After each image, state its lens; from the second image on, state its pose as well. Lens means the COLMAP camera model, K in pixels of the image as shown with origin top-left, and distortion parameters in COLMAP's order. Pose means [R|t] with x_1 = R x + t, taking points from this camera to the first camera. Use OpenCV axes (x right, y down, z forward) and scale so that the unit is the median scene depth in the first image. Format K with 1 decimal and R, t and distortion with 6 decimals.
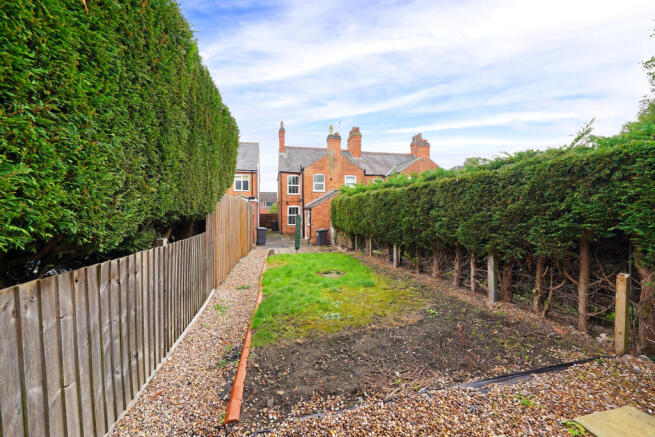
lens RADIAL K [[227.4, 0, 327.5], [0, 227.4, 218.5], [0, 0, 1]] dist [-0.019165, 0.000026]
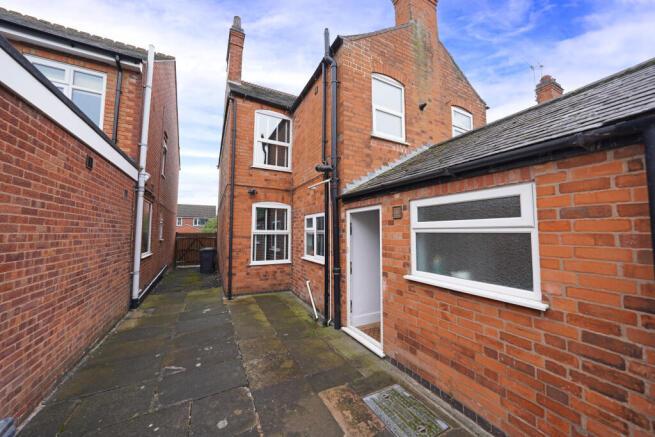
lens RADIAL K [[227.4, 0, 327.5], [0, 227.4, 218.5], [0, 0, 1]] dist [-0.019165, 0.000026]
pose [[0.970720, 0.015937, 0.239686, -0.149658], [0.008333, 0.994962, -0.099906, -0.000681], [-0.240071, 0.098979, 0.965696, 0.670456]]
